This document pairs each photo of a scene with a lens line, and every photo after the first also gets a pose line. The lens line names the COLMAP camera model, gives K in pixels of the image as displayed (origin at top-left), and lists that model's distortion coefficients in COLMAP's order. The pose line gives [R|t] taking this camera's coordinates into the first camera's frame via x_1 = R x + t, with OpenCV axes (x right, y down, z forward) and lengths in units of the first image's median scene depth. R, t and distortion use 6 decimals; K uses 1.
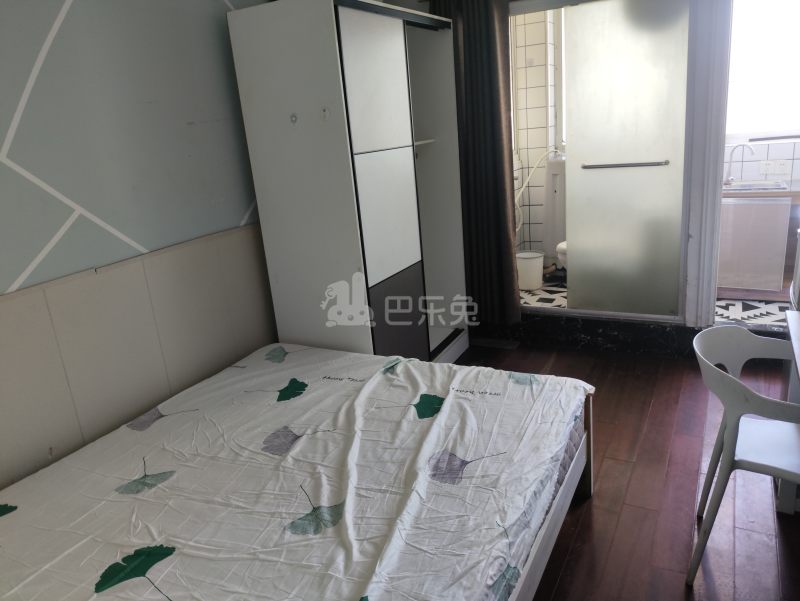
lens RADIAL K [[573.9, 0, 403.8], [0, 573.9, 298.5], [0, 0, 1]] dist [0.089900, -0.172137]
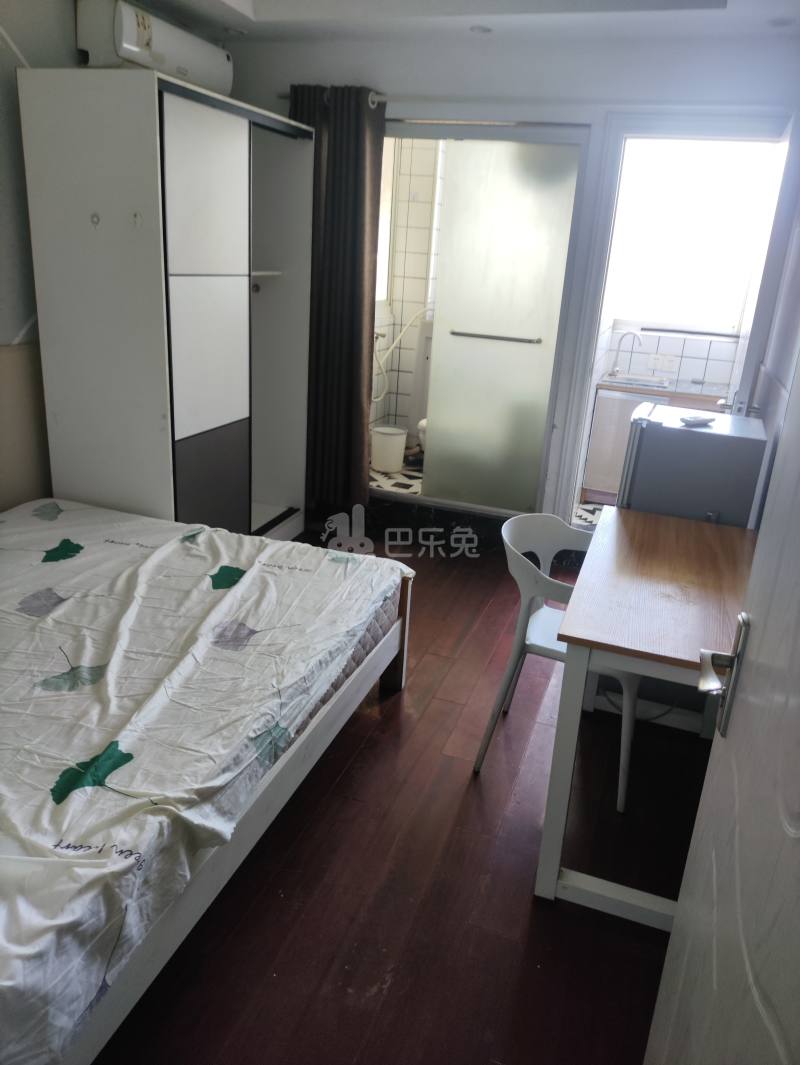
lens RADIAL K [[764.0, 0, 415.9], [0, 764.0, 524.7], [0, 0, 1]] dist [0.089900, -0.172137]
pose [[0.973925, 0.088279, 0.208989, 0.070346], [-0.097781, 0.994573, 0.035556, 0.035632], [-0.204716, -0.055064, 0.977271, -0.199408]]
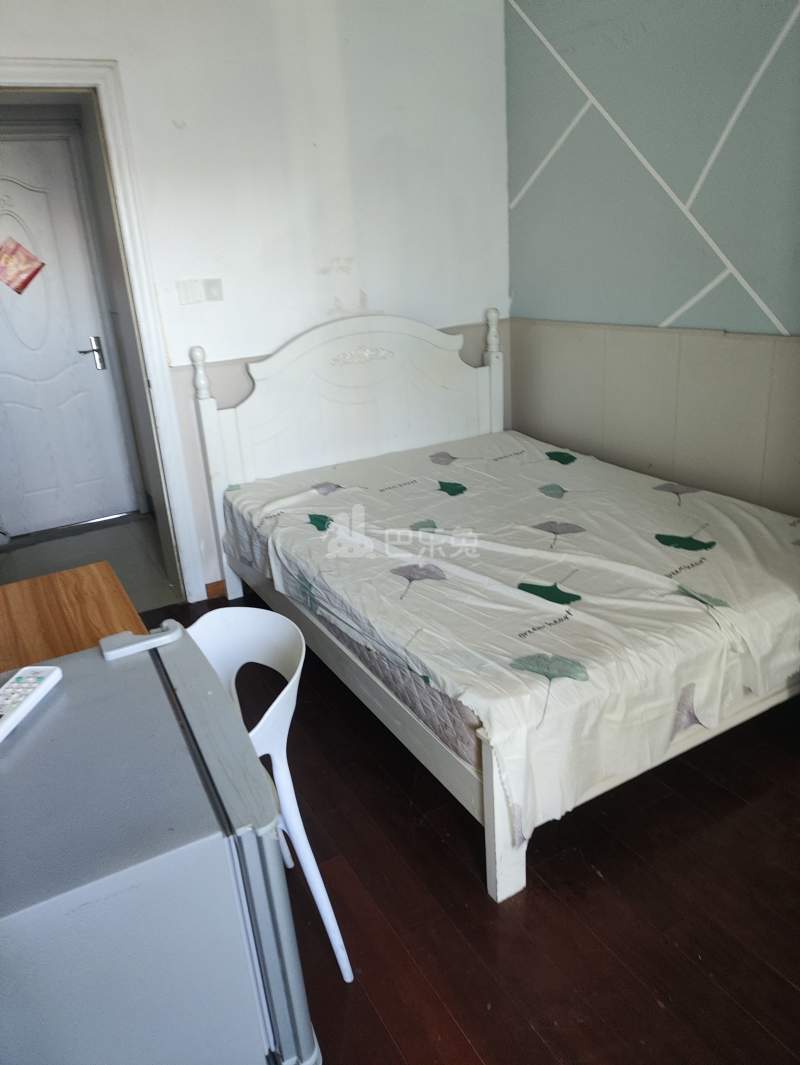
lens RADIAL K [[752.0, 0, 393.7], [0, 752.0, 523.9], [0, 0, 1]] dist [0.087700, -0.112518]
pose [[-0.525411, 0.415133, -0.742703, 0.869873], [-0.133724, 0.821759, 0.553922, -0.431836], [0.840274, 0.390354, -0.376248, 1.160597]]
